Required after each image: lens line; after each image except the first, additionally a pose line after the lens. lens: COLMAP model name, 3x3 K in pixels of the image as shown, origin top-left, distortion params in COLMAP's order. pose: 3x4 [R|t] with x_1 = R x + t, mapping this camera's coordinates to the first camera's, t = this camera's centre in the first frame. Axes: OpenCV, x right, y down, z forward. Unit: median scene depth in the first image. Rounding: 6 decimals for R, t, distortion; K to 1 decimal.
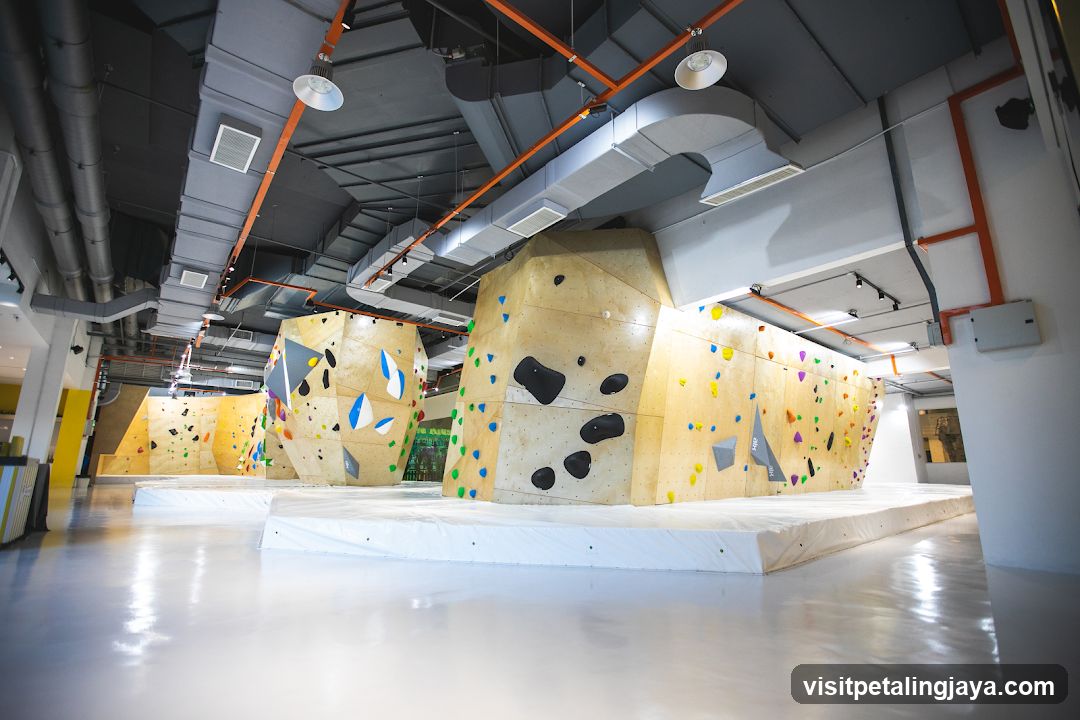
lens RADIAL K [[486.3, 0, 540.0], [0, 486.3, 360.0], [0, 0, 1]] dist [-0.001080, -0.000066]
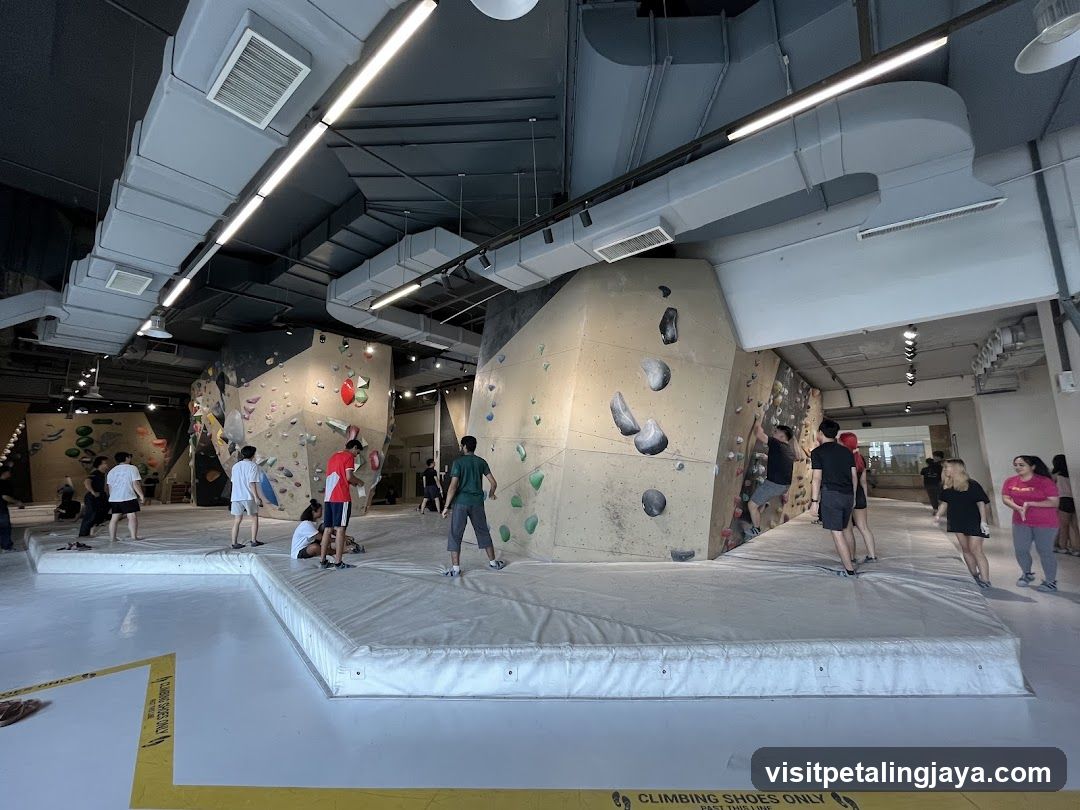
lens RADIAL K [[432.5, 0, 540.0], [0, 432.5, 405.0], [0, 0, 1]] dist [0.011992, 0.000036]
pose [[0.980007, 0.011350, 0.198638, -0.200580], [-0.025303, 0.997375, 0.067849, -0.035277], [-0.197347, -0.071519, 0.977722, 0.183905]]
